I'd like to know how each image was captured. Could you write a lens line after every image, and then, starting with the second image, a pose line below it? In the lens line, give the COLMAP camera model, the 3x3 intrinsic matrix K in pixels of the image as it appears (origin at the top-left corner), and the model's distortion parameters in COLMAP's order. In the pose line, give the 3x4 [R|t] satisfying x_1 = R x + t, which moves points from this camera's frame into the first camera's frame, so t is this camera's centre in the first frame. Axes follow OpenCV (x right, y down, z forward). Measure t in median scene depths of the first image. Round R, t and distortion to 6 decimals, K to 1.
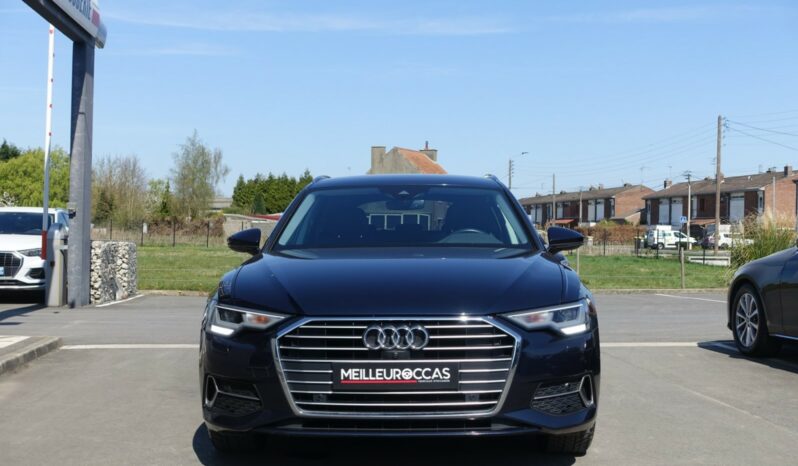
lens RADIAL K [[1093.3, 0, 399.0], [0, 1093.3, 233.0], [0, 0, 1]] dist [0.011309, 0.015892]
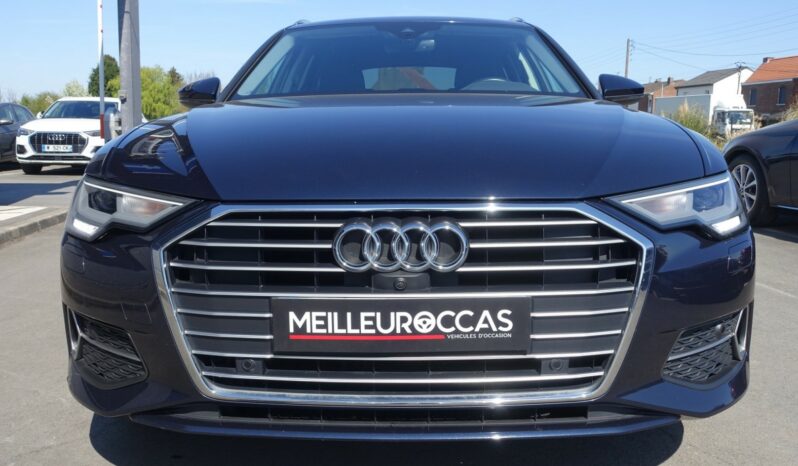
lens RADIAL K [[724.6, 0, 399.0], [0, 724.6, 233.0], [0, 0, 1]] dist [-0.002338, -0.000195]
pose [[0.999996, -0.002222, 0.001954, -0.004181], [0.001917, 0.989539, 0.144255, 0.040781], [-0.002254, -0.144250, 0.989539, 0.647592]]
